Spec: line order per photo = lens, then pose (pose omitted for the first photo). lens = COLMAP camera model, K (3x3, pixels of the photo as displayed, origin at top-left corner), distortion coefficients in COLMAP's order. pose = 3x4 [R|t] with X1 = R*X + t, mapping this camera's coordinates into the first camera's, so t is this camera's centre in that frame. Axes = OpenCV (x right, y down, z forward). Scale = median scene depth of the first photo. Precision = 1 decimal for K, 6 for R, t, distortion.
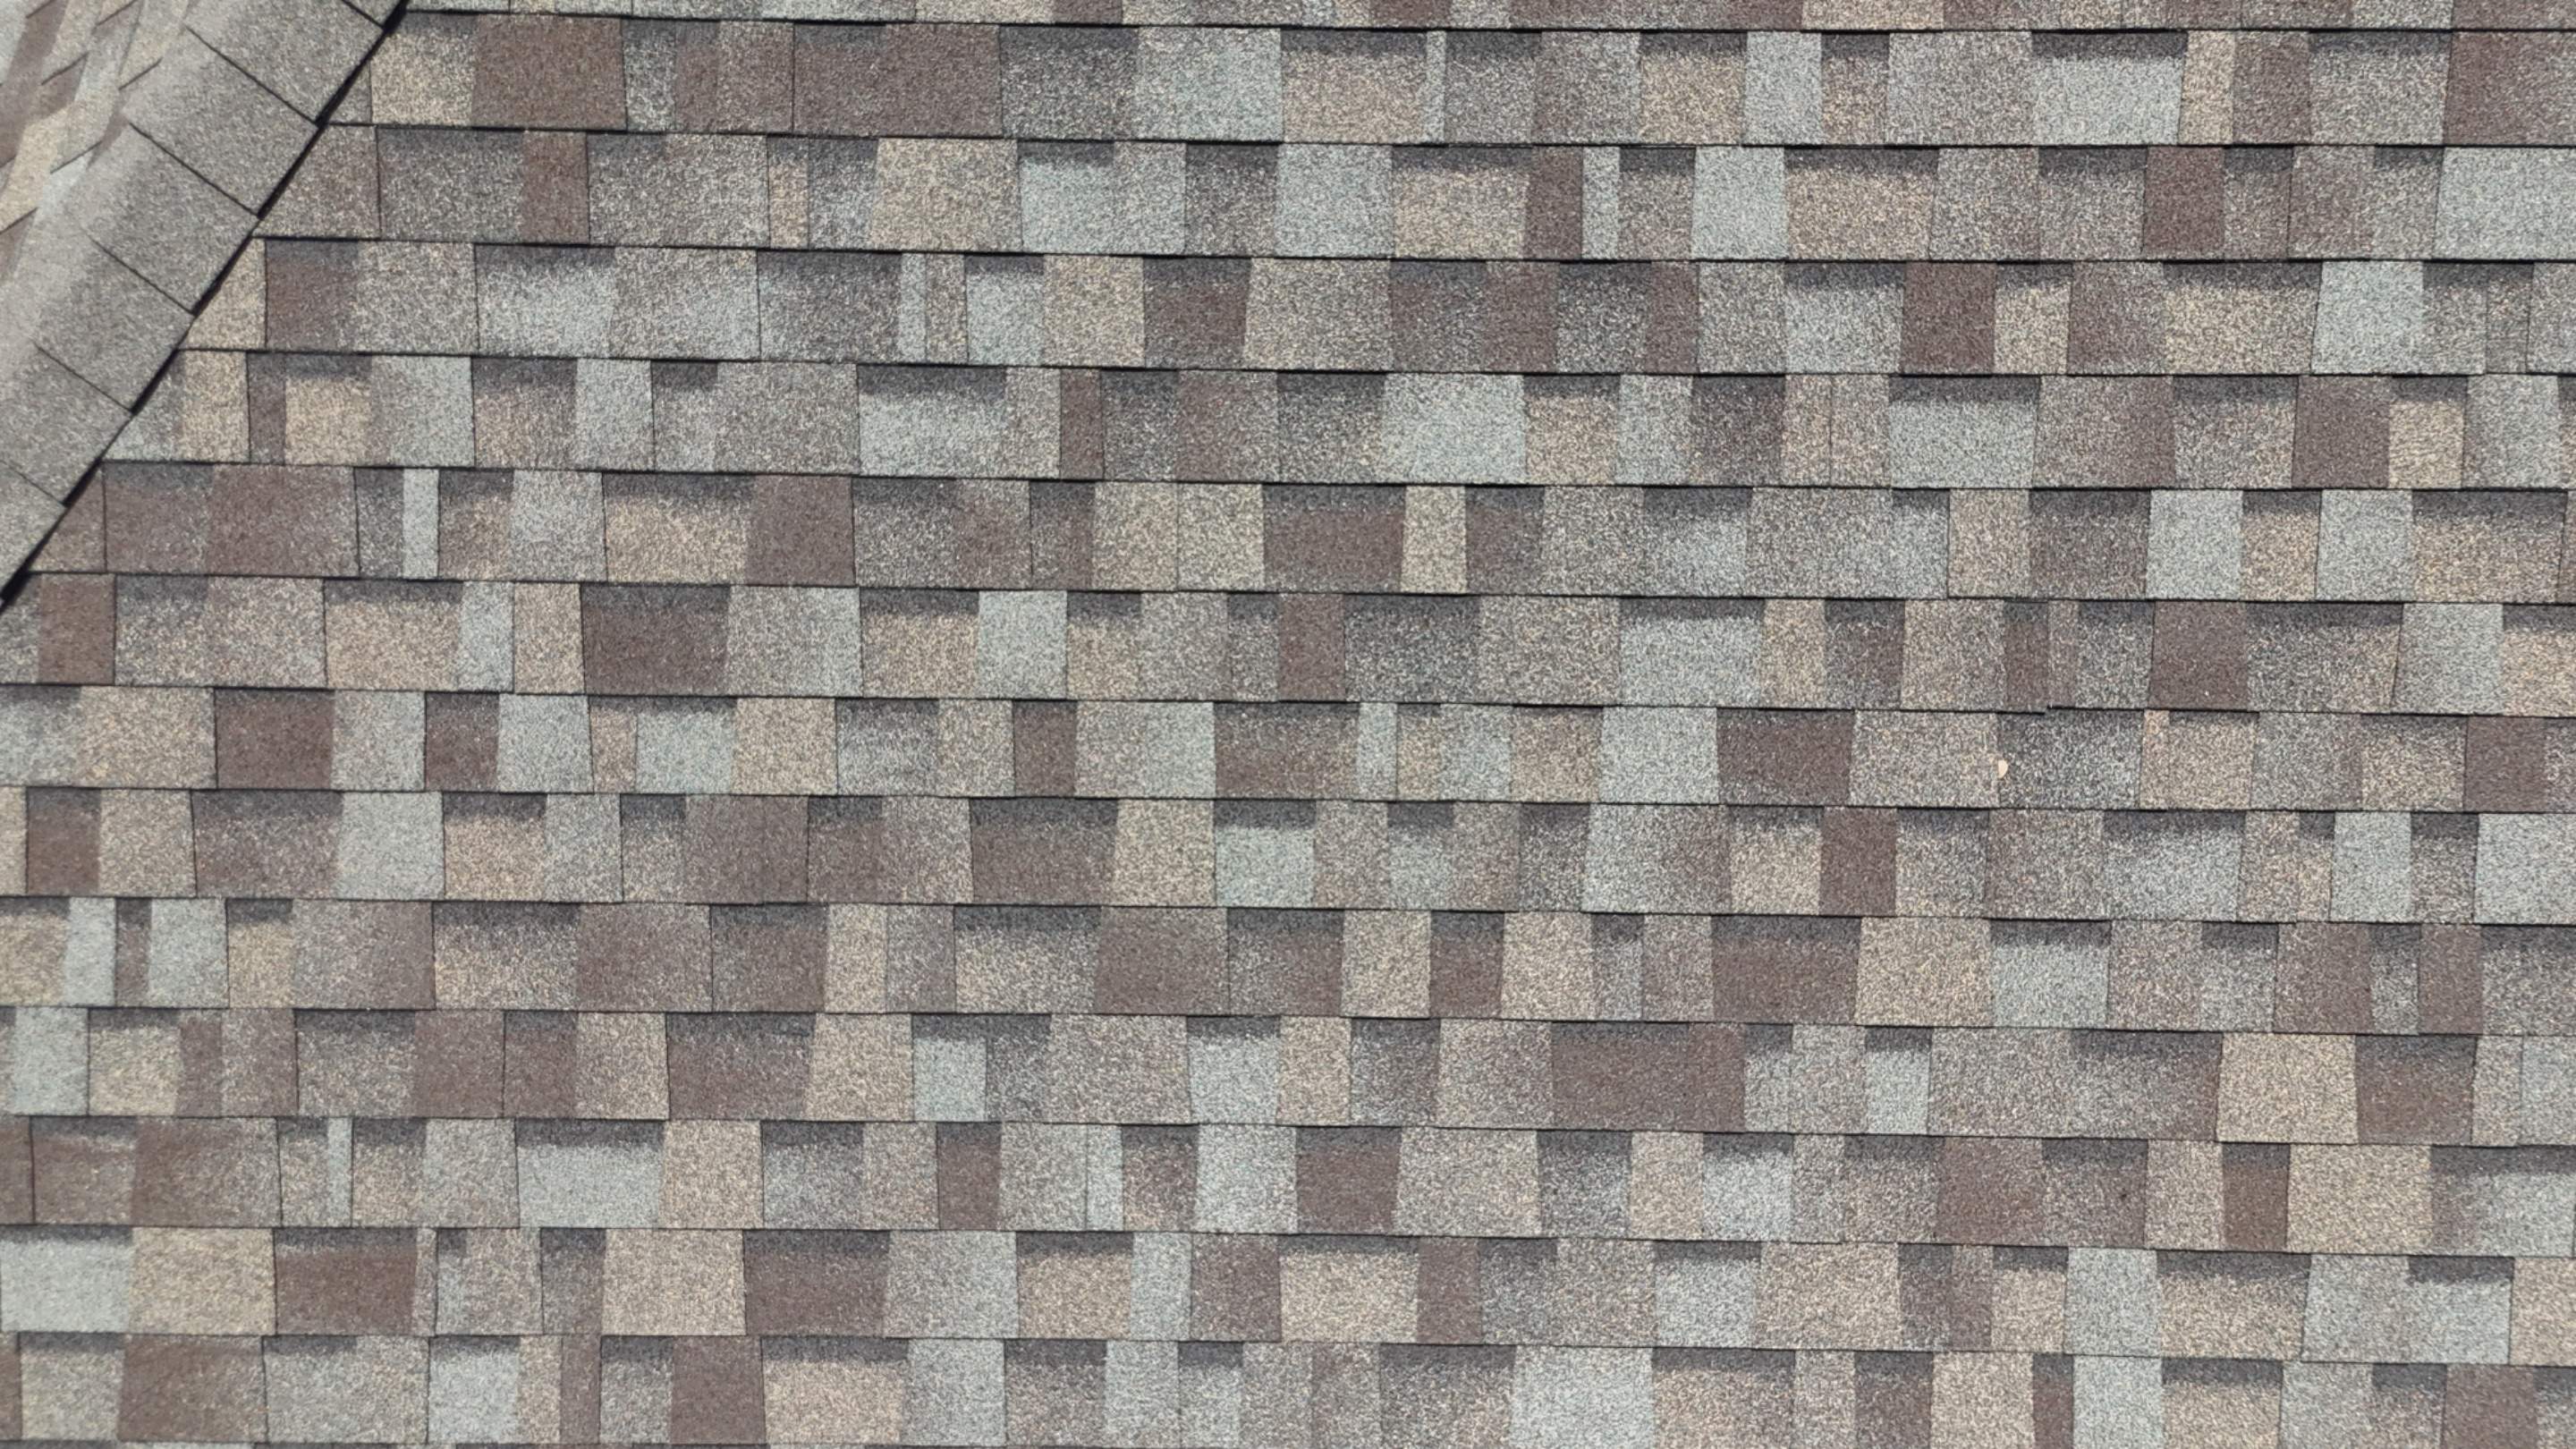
lens RADIAL K [[1888.5, 0, 1295.1], [0, 1888.5, 748.2], [0, 0, 1]] dist [0.066353, -0.059431]
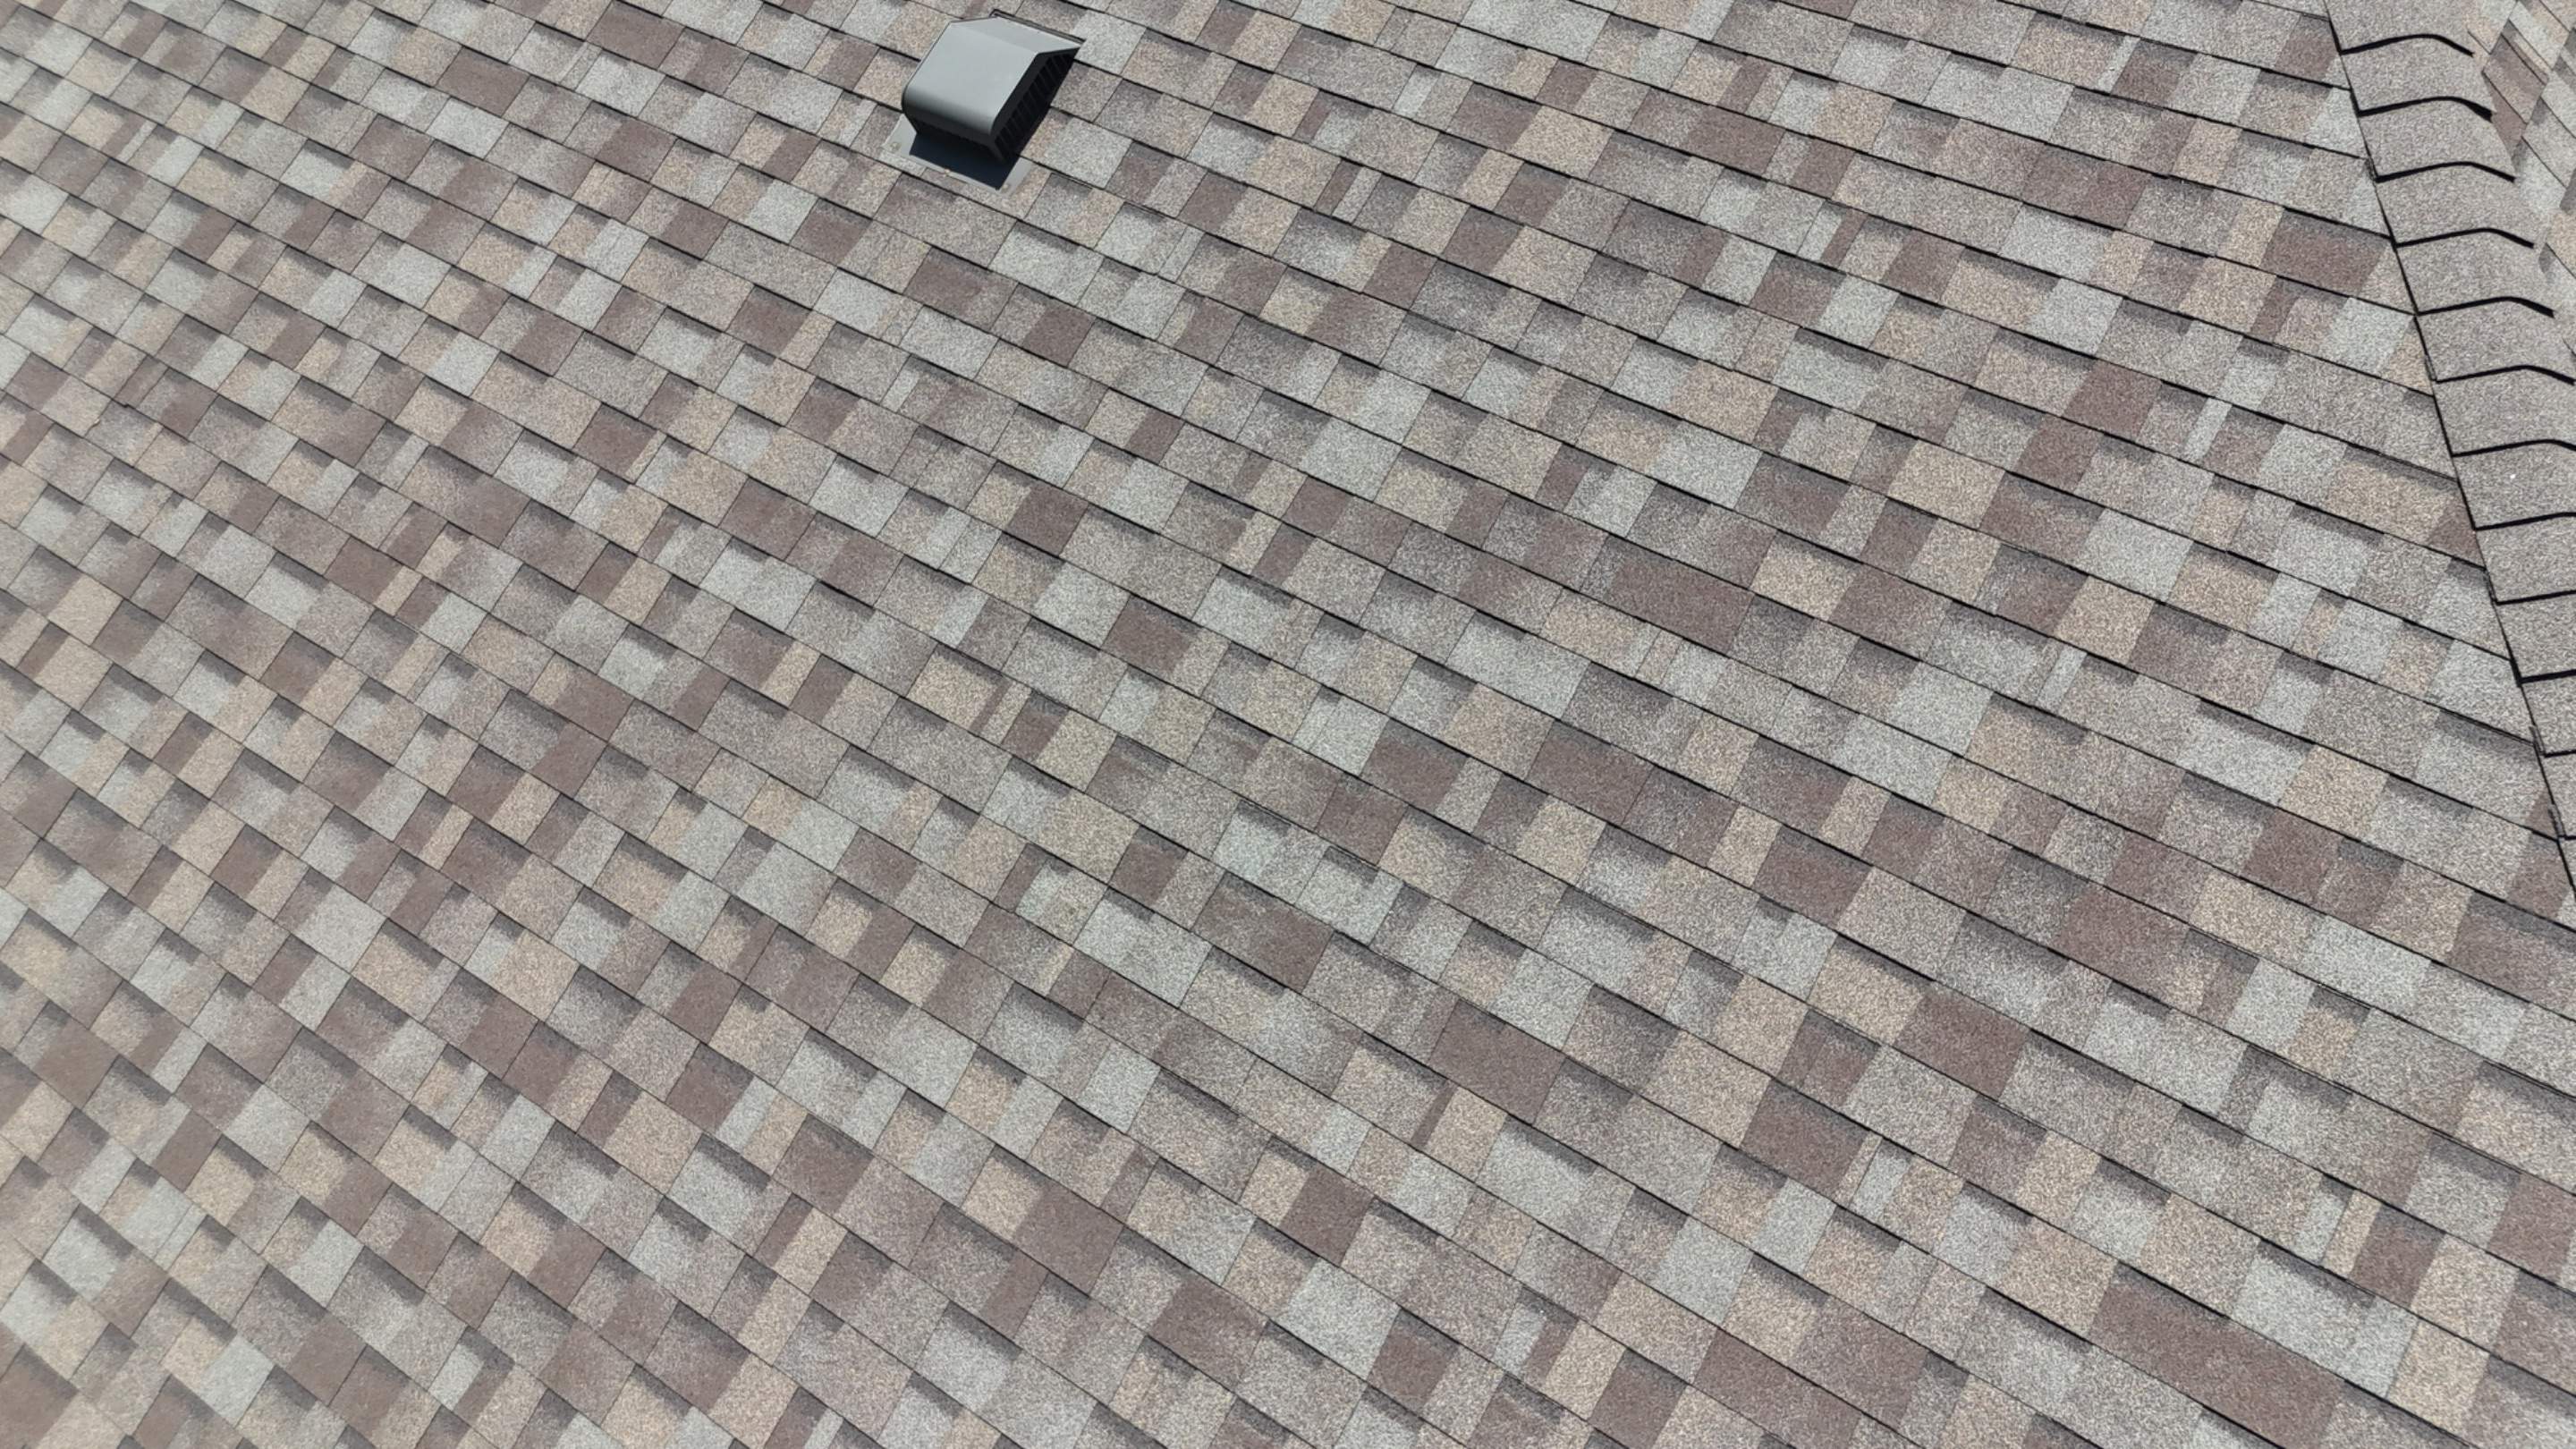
lens RADIAL K [[1888.5, 0, 1291.3], [0, 1888.5, 733.7], [0, 0, 1]] dist [0.066353, -0.059431]
pose [[0.838374, 0.405949, -0.363778, 2.314433], [-0.499913, 0.838642, -0.216254, 0.094807], [0.217291, 0.363159, 0.906035, -0.450631]]
